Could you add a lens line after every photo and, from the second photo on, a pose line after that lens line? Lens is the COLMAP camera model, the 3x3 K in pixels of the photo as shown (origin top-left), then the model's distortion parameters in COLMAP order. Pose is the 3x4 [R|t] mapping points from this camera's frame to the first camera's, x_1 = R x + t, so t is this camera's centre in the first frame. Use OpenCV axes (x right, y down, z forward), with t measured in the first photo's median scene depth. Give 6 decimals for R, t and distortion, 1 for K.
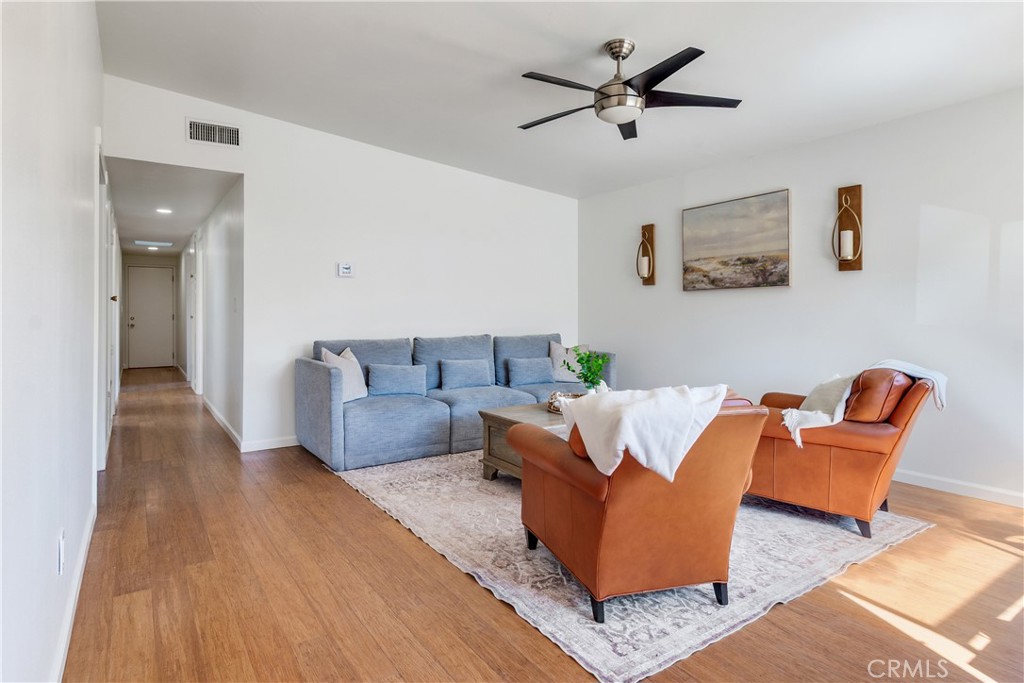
lens RADIAL K [[567.6, 0, 492.7], [0, 567.6, 316.1], [0, 0, 1]] dist [0.008193, -0.004607]
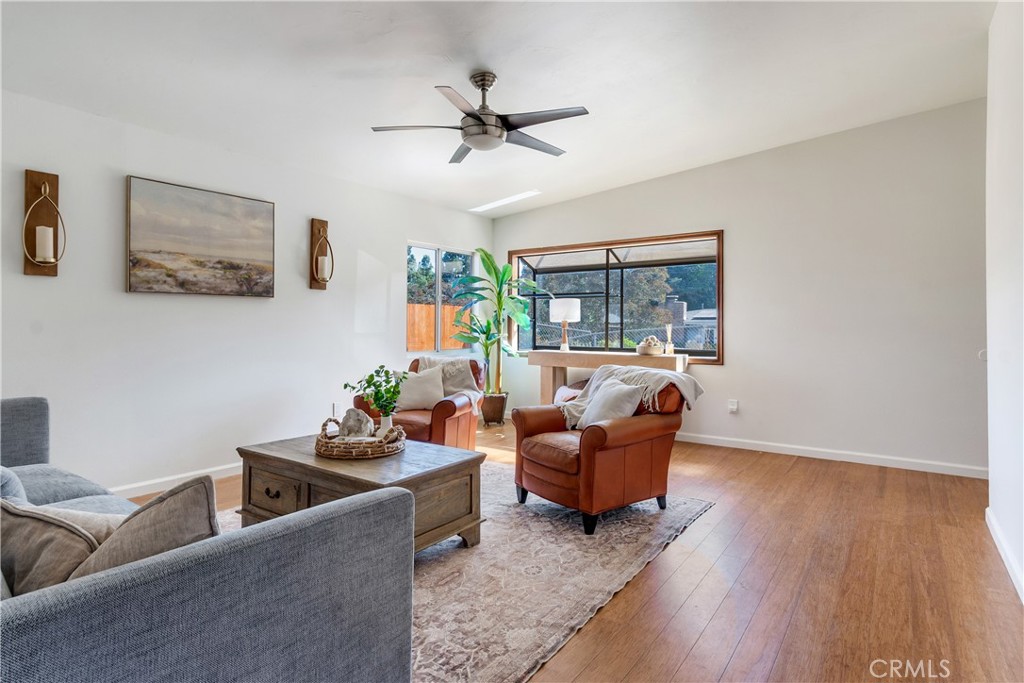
lens RADIAL K [[567.6, 0, 506.6], [0, 567.6, 318.7], [0, 0, 1]] dist [0.008193, -0.004607]
pose [[-0.388895, 0.009184, 0.921236, -0.727265], [0.000859, 0.999953, -0.009607, -0.006907], [-0.921282, -0.002945, -0.388885, 1.269652]]
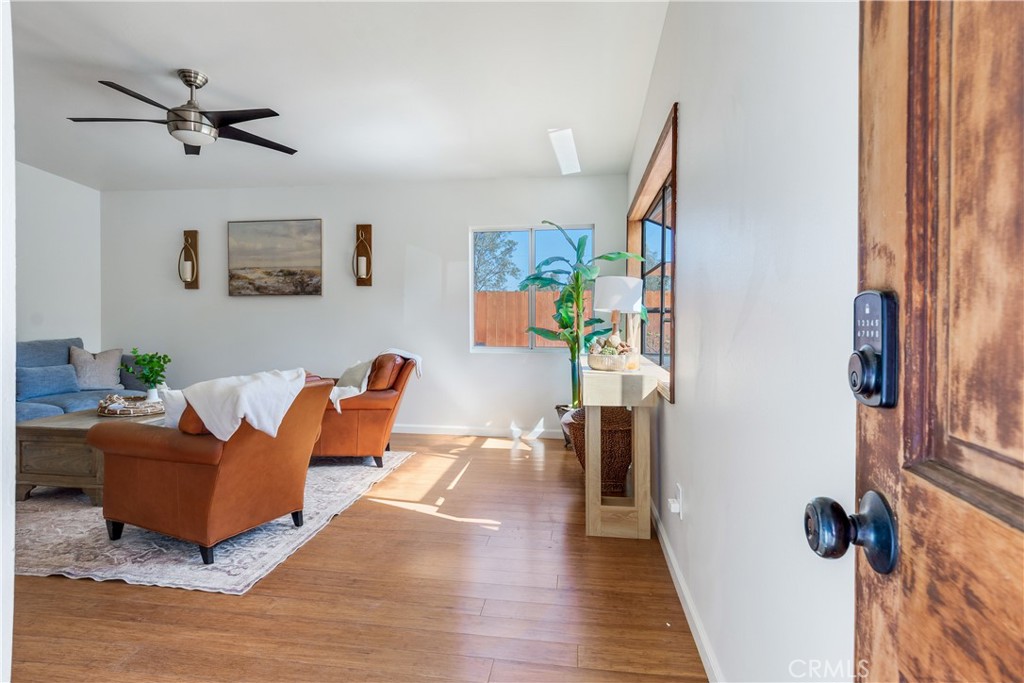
lens RADIAL K [[567.6, 0, 505.6], [0, 567.6, 316.6], [0, 0, 1]] dist [0.008193, -0.004607]
pose [[0.665538, 0.007037, 0.746331, -0.190317], [-0.003095, 0.999973, -0.006669, 0.001895], [-0.746358, 0.002128, 0.665541, -0.189765]]
